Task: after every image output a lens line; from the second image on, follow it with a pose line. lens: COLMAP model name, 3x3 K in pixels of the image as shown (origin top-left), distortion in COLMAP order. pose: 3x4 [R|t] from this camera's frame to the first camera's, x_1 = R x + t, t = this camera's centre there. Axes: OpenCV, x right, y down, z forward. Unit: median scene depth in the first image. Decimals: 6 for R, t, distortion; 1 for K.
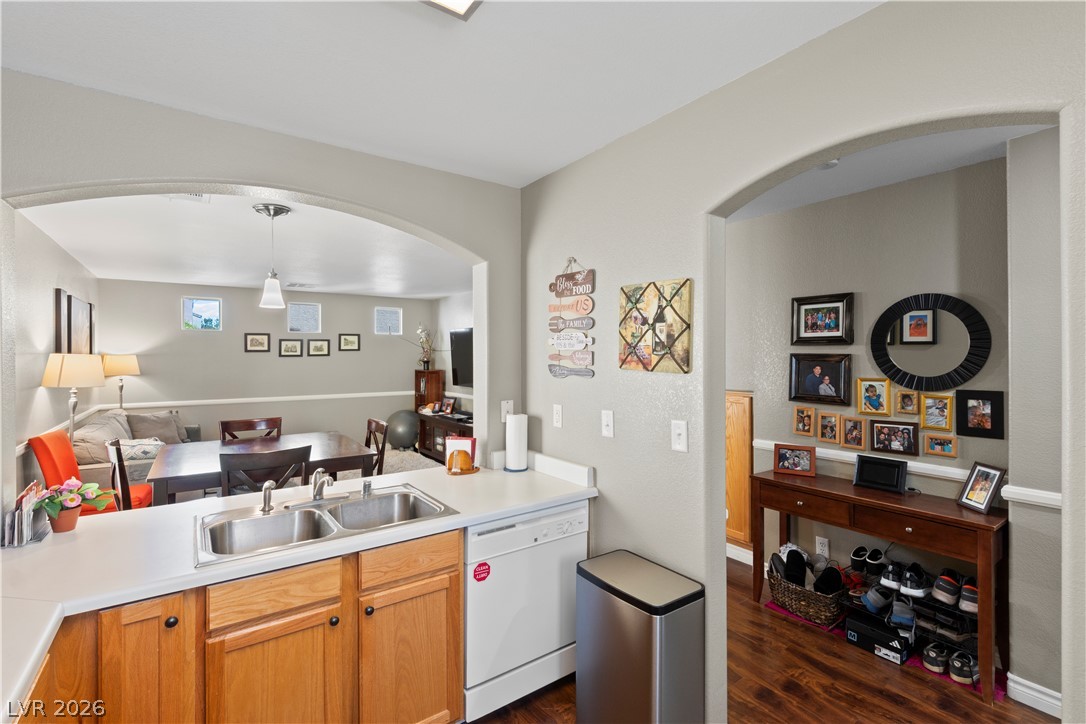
lens RADIAL K [[474.2, 0, 538.3], [0, 474.2, 358.4], [0, 0, 1]] dist [-0.004280, -0.000480]
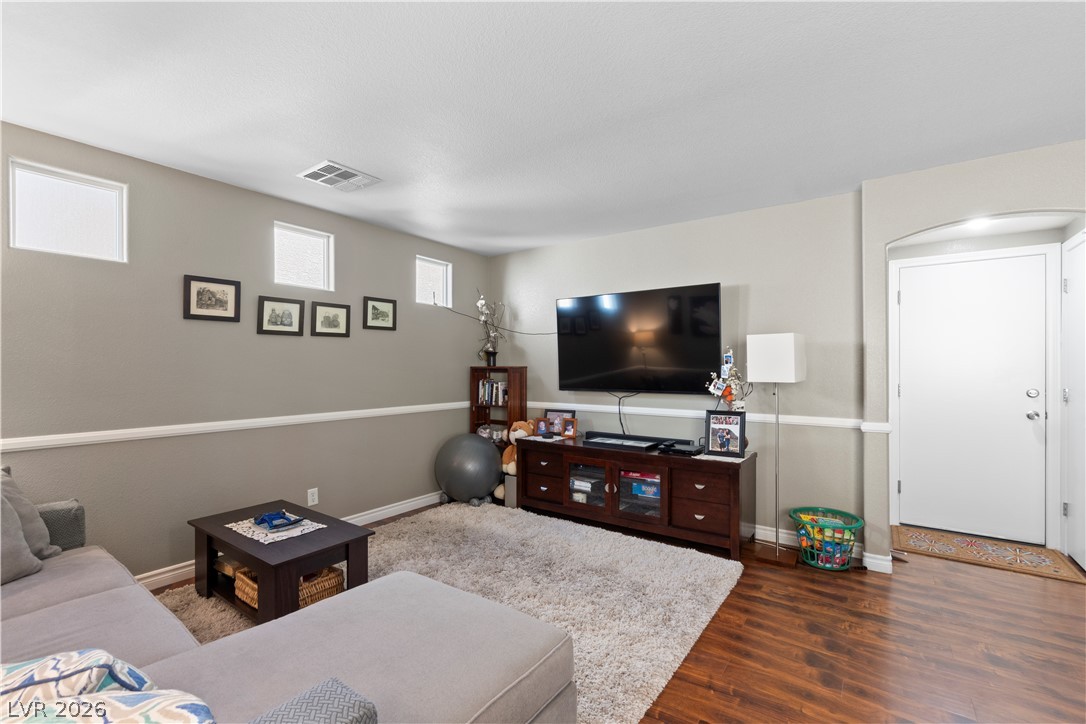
lens RADIAL K [[474.2, 0, 544.8], [0, 474.2, 364.6], [0, 0, 1]] dist [-0.004280, -0.000480]
pose [[0.938793, 0.006845, 0.344413, -0.427923], [-0.005133, 0.999970, -0.005884, 0.027886], [-0.344443, 0.003756, 0.938800, 0.446042]]
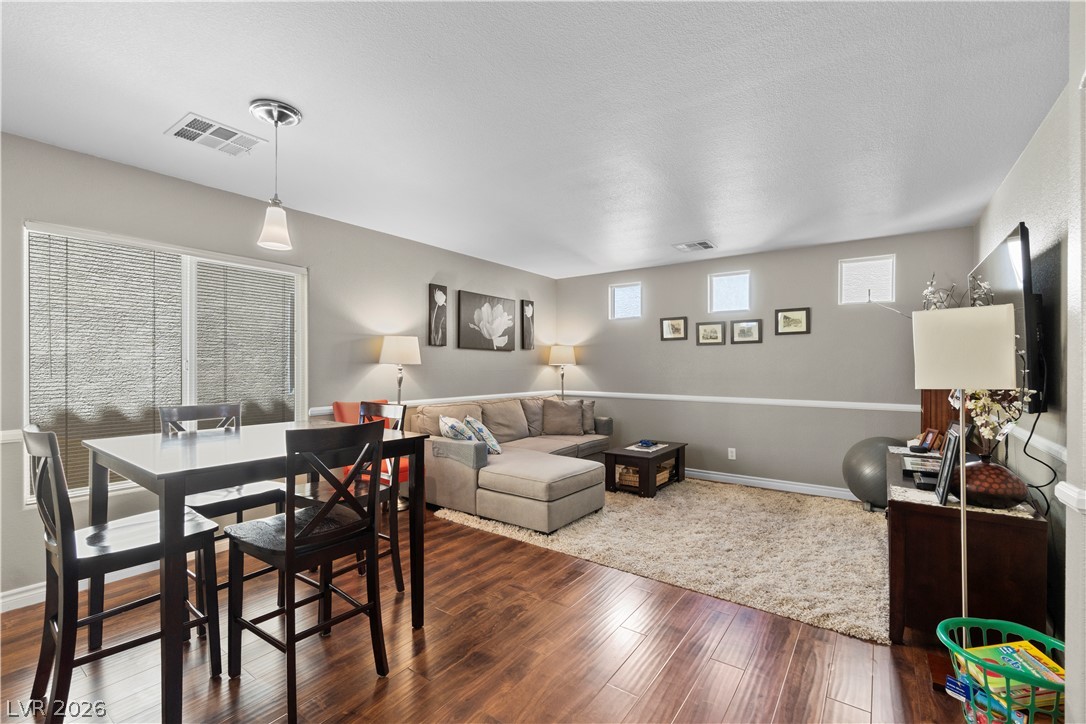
lens RADIAL K [[474.2, 0, 540.3], [0, 474.2, 364.2], [0, 0, 1]] dist [-0.004280, -0.000480]
pose [[0.327315, 0.000563, -0.944915, 0.112852], [-0.006648, 0.999976, -0.001707, 0.030347], [0.944892, 0.006840, 0.327311, 0.477801]]
